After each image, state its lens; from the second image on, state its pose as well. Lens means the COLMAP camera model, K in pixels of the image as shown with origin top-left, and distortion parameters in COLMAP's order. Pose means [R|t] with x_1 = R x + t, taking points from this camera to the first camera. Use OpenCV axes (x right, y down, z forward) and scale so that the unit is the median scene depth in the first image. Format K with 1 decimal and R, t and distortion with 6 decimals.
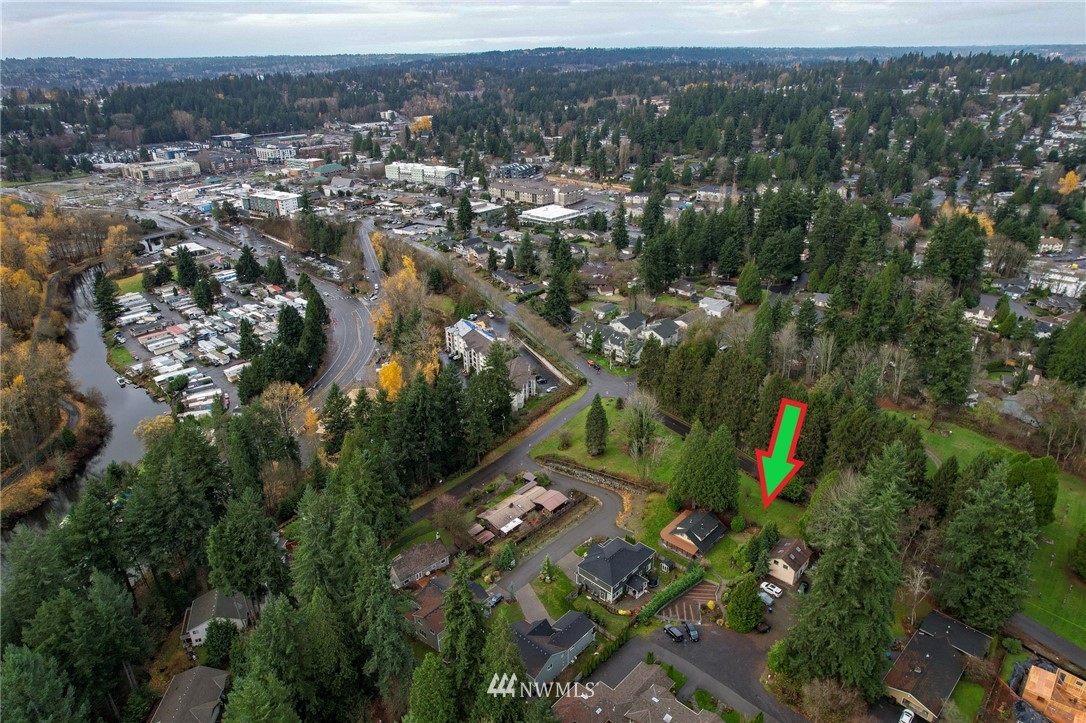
lens RADIAL K [[730.4, 0, 543.0], [0, 730.4, 361.5], [0, 0, 1]] dist [0.002329, 0.004451]
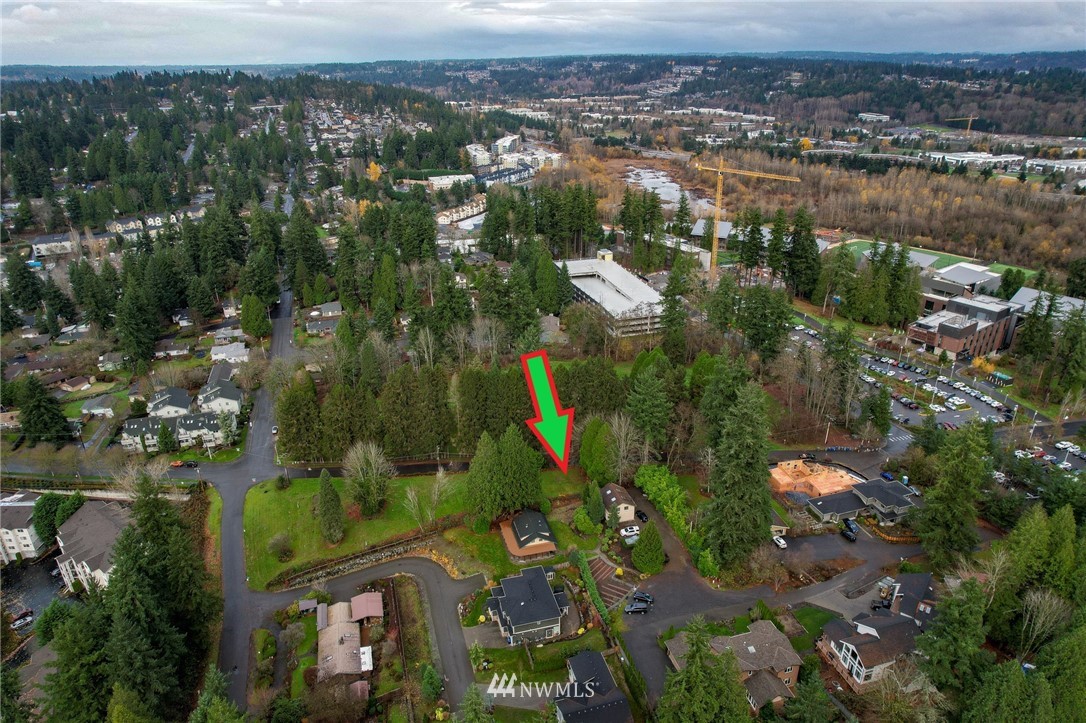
lens RADIAL K [[730.4, 0, 543.0], [0, 730.4, 361.5], [0, 0, 1]] dist [0.002329, 0.004451]
pose [[0.517346, -0.334223, 0.787812, -0.452481], [0.353953, 0.921718, 0.158595, -0.124344], [-0.779147, 0.196800, 0.595147, 0.325858]]
